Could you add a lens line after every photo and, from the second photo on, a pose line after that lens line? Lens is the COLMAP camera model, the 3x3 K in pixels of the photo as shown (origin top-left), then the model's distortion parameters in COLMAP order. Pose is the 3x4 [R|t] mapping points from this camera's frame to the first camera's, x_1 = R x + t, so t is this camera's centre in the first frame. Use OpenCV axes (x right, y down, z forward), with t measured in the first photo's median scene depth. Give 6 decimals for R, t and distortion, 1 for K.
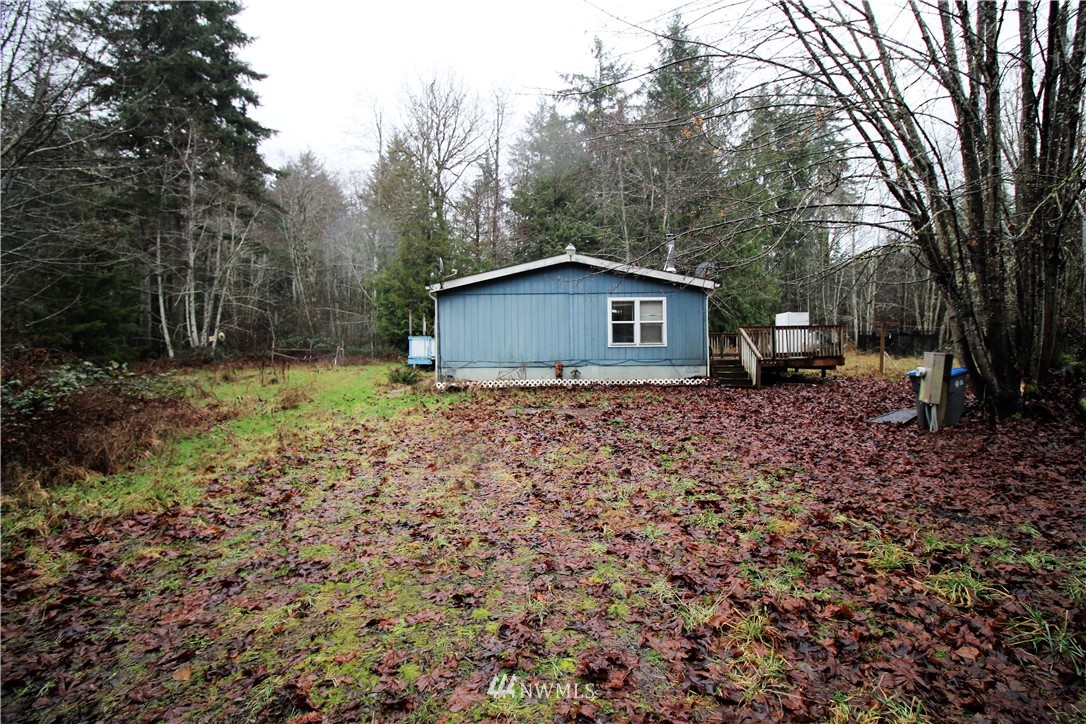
lens RADIAL K [[510.1, 0, 550.9], [0, 510.1, 345.9], [0, 0, 1]] dist [-0.002978, -0.012876]
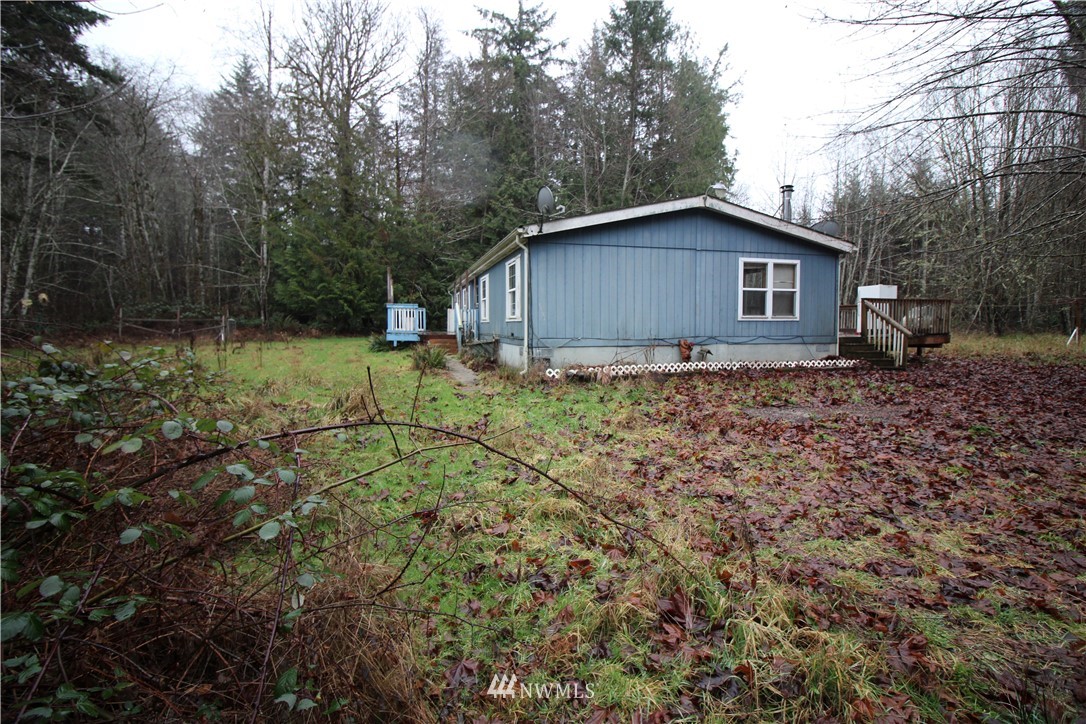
lens RADIAL K [[510.1, 0, 550.9], [0, 510.1, 345.9], [0, 0, 1]] dist [-0.002978, -0.012876]
pose [[0.958009, -0.003279, 0.286718, -0.390621], [-0.011469, 0.998696, 0.049742, 0.005618], [-0.286507, -0.050941, 0.956723, 0.325124]]
